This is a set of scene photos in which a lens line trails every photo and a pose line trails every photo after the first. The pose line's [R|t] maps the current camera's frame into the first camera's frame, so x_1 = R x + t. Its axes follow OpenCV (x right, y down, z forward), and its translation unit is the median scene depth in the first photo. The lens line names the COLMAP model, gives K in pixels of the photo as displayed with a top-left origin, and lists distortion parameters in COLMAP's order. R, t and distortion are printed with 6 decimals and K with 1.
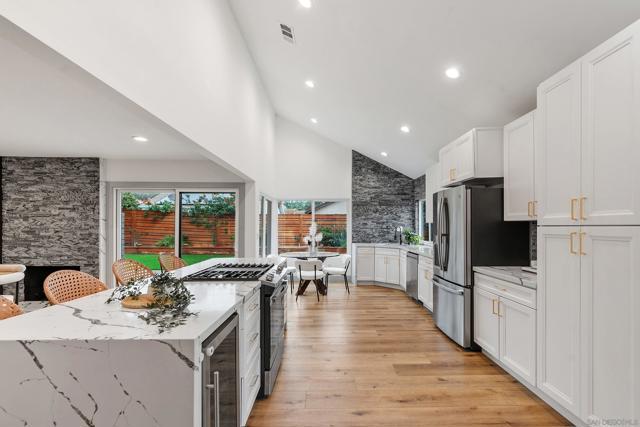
lens RADIAL K [[260.9, 0, 327.2], [0, 260.9, 225.5], [0, 0, 1]] dist [0.002308, -0.000046]
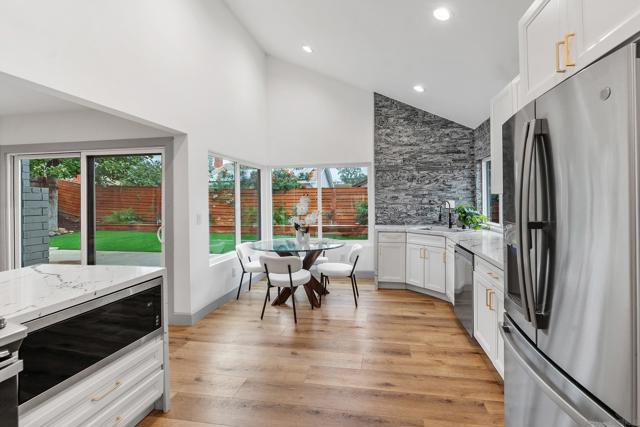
lens RADIAL K [[260.9, 0, 316.3], [0, 260.9, 202.5], [0, 0, 1]] dist [0.002308, -0.000046]
pose [[0.968633, -0.010054, -0.248293, 0.116886], [0.012172, 0.999901, 0.006996, -0.000307], [0.248198, -0.009799, 0.968660, 0.276737]]
